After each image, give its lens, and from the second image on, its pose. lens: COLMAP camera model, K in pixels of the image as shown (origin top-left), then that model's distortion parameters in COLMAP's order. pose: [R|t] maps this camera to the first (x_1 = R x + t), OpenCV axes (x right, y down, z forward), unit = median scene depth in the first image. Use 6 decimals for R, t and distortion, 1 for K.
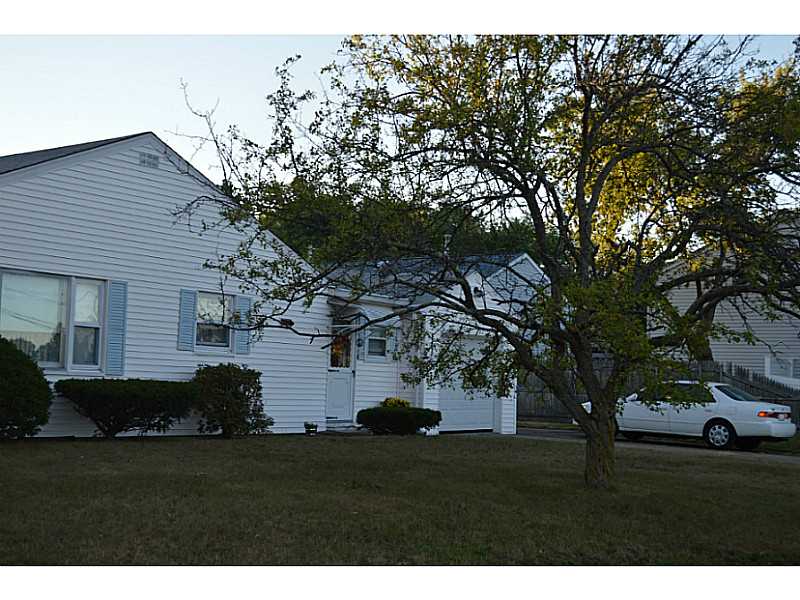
lens RADIAL K [[1139.6, 0, 400.0], [0, 1139.6, 300.0], [0, 0, 1]] dist [0.015322, -0.097549]
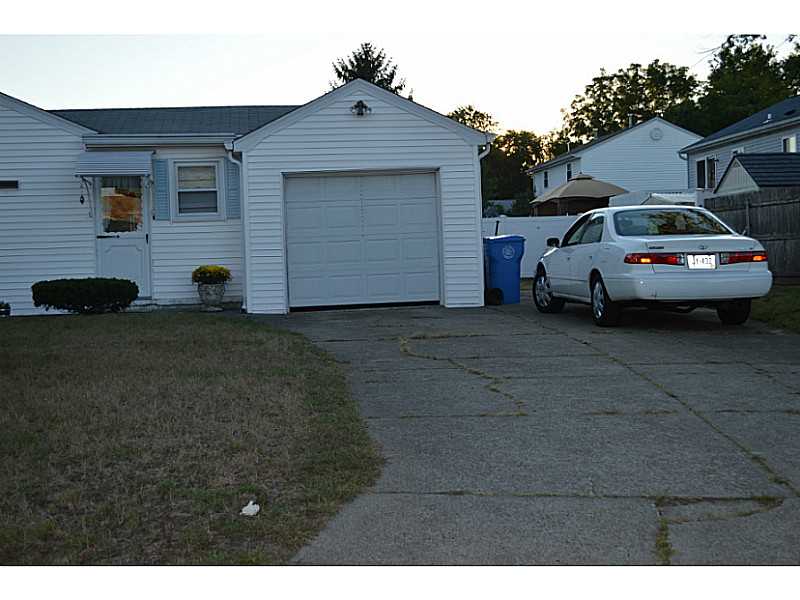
lens RADIAL K [[1139.6, 0, 400.0], [0, 1139.6, 300.0], [0, 0, 1]] dist [0.015322, -0.097549]
pose [[0.687690, -0.033143, -0.725247, 0.769624], [0.107523, 0.992591, 0.056594, 0.095556], [0.717998, -0.116900, 0.686159, 0.679684]]
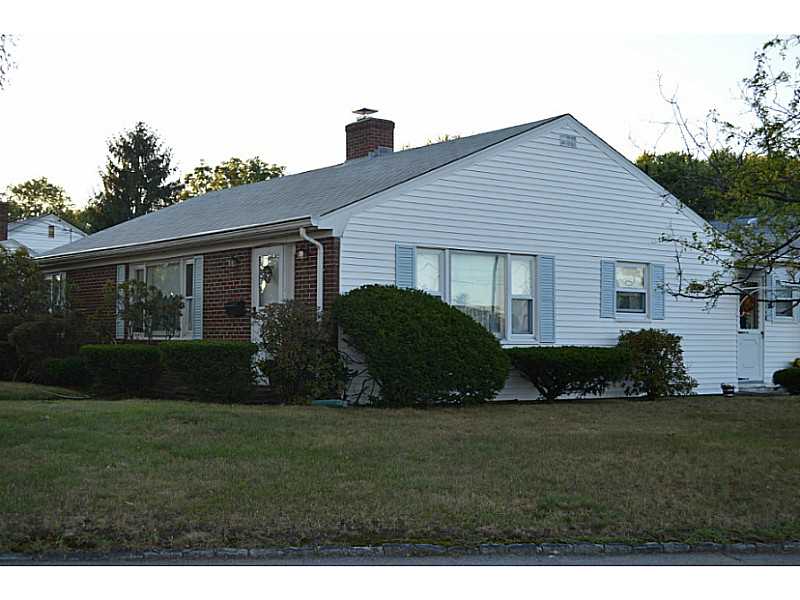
lens RADIAL K [[1139.6, 0, 400.0], [0, 1139.6, 300.0], [0, 0, 1]] dist [0.015322, -0.097549]
pose [[0.961752, -0.035543, -0.271604, -0.087507], [0.044685, 0.998621, 0.027546, -0.010320], [0.270251, -0.038629, 0.962015, -0.072865]]
